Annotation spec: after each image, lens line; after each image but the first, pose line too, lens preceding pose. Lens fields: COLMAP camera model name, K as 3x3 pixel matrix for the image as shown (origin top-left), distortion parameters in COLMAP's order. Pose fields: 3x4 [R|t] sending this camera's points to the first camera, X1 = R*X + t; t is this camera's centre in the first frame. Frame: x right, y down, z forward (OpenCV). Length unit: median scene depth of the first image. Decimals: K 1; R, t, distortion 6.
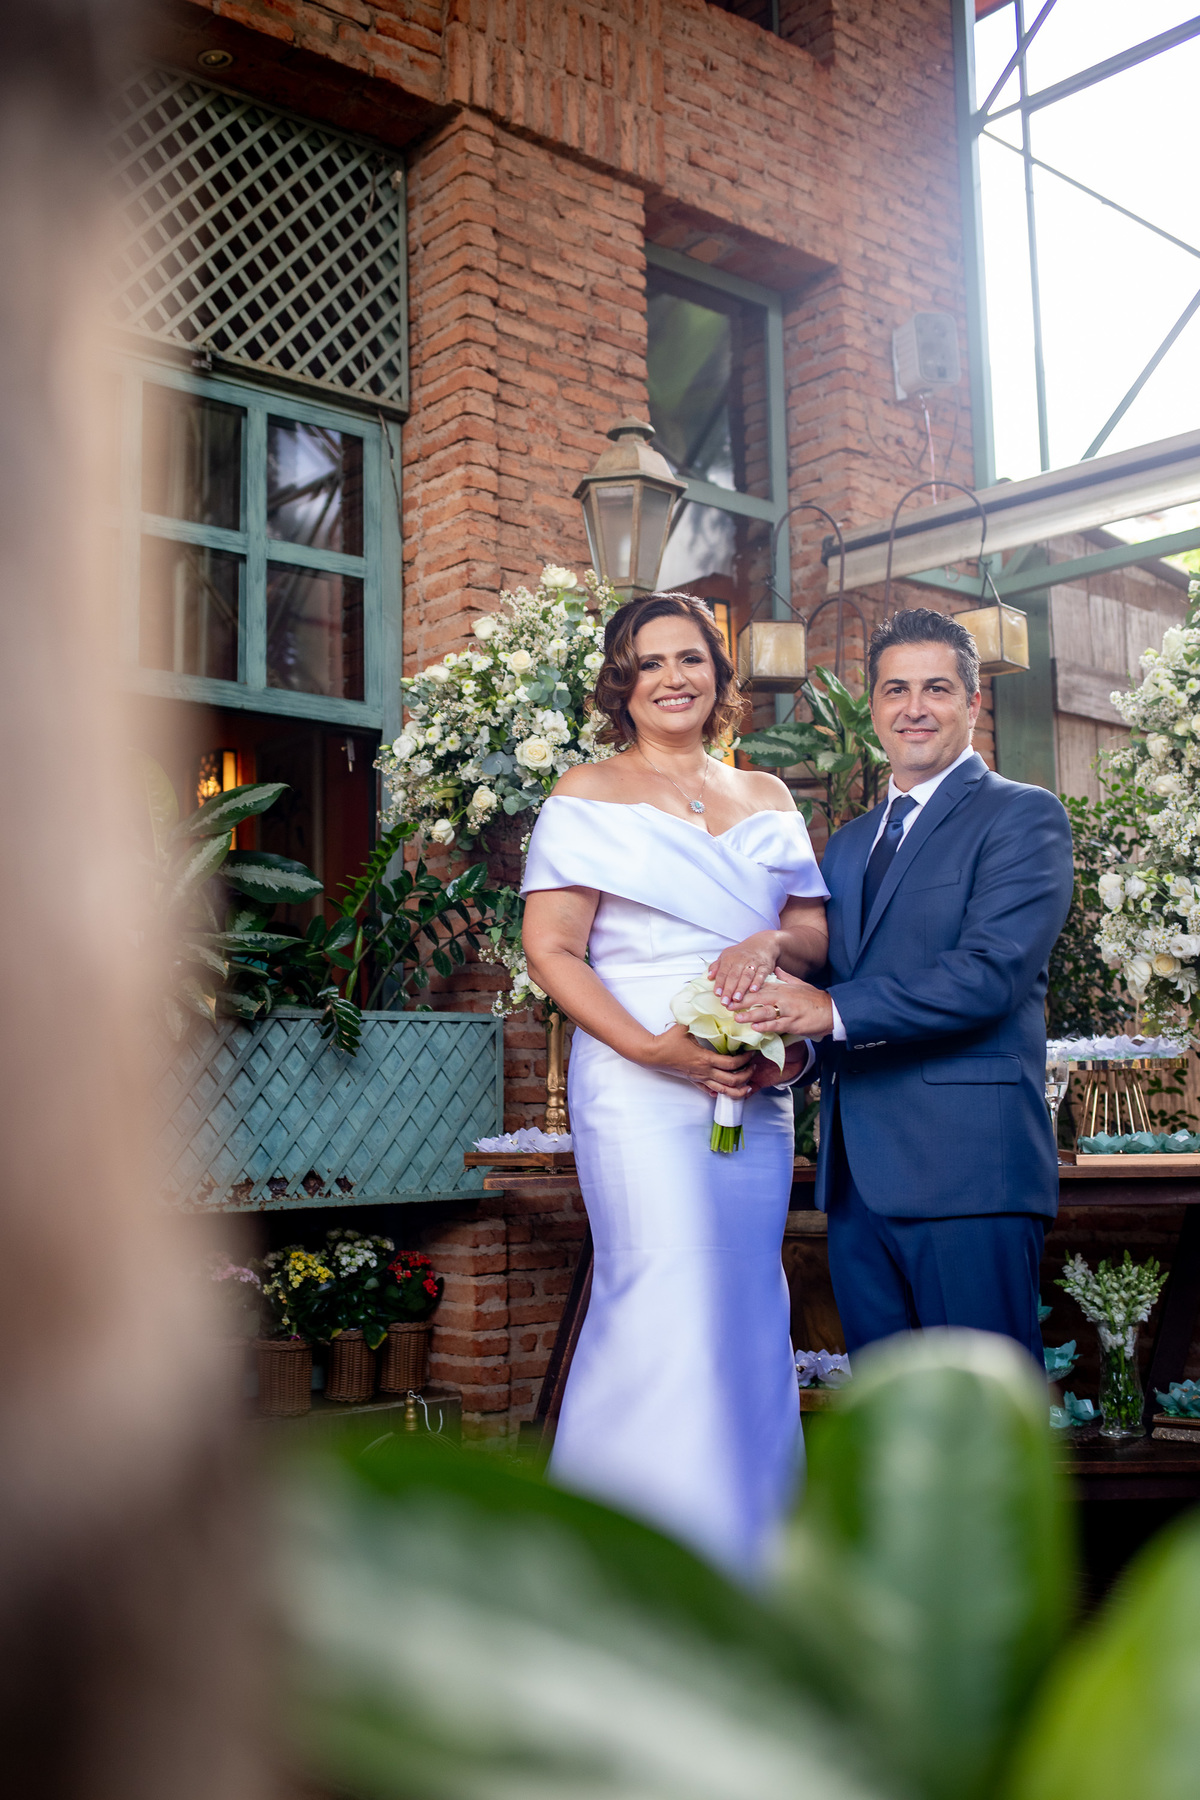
lens RADIAL K [[1863.8, 0, 600.0], [0, 1863.8, 900.0], [0, 0, 1]] dist [-0.075541, 0.038208]
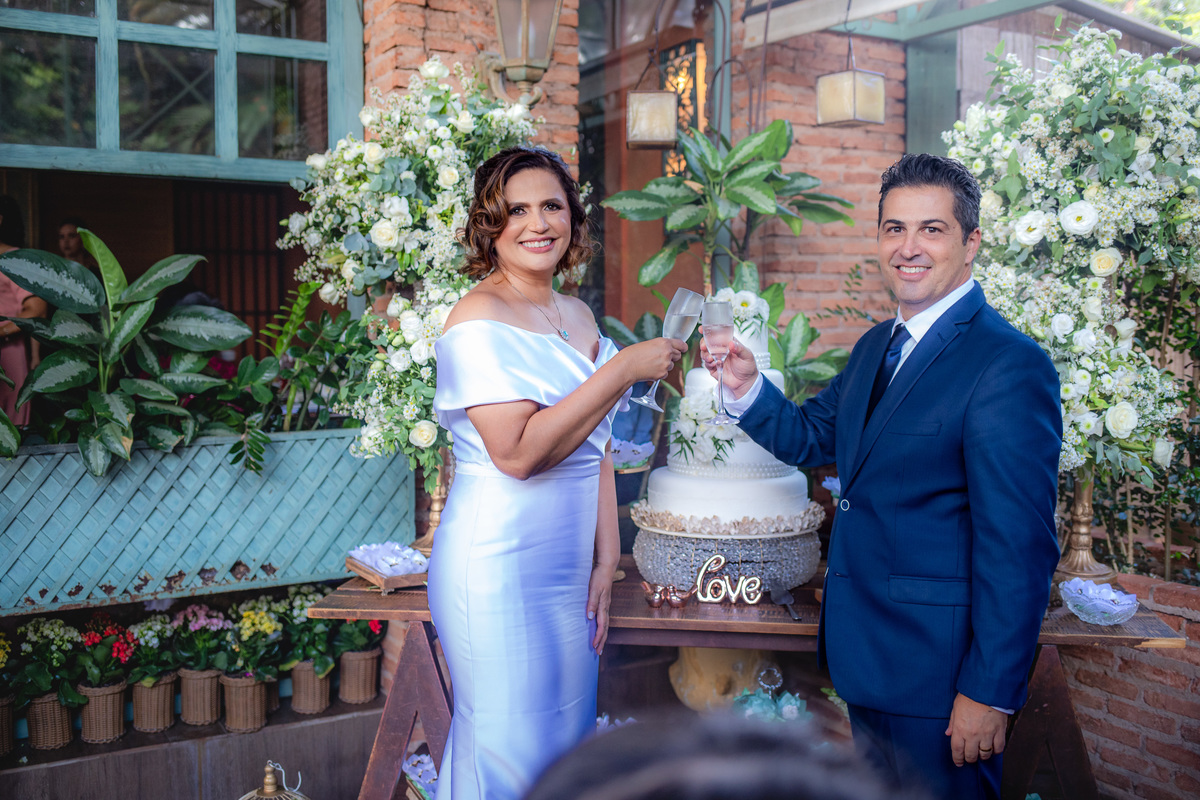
lens RADIAL K [[1187.4, 0, 600.0], [0, 1187.4, 400.0], [0, 0, 1]] dist [-0.063391, 0.029240]
pose [[0.985252, 0.023906, -0.169433, 0.210185], [0.007075, 0.983655, 0.179924, -0.100636], [0.170965, -0.178469, 0.968979, 0.257587]]
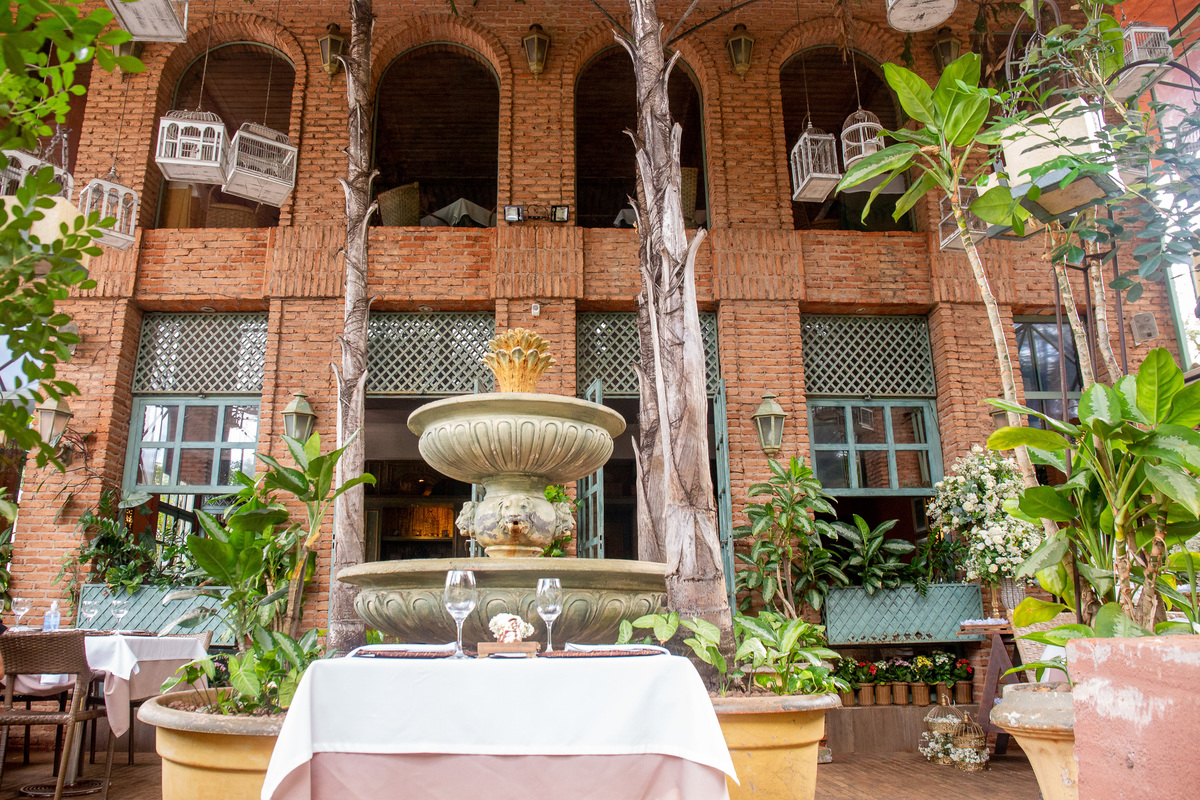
lens RADIAL K [[836.9, 0, 596.2], [0, 836.9, 422.4], [0, 0, 1]] dist [-0.056670, 0.004178]
pose [[0.782305, -0.146682, -0.605378, 0.341689], [0.068521, 0.986245, -0.150418, -0.045254], [0.619115, 0.076191, 0.781596, -0.565756]]
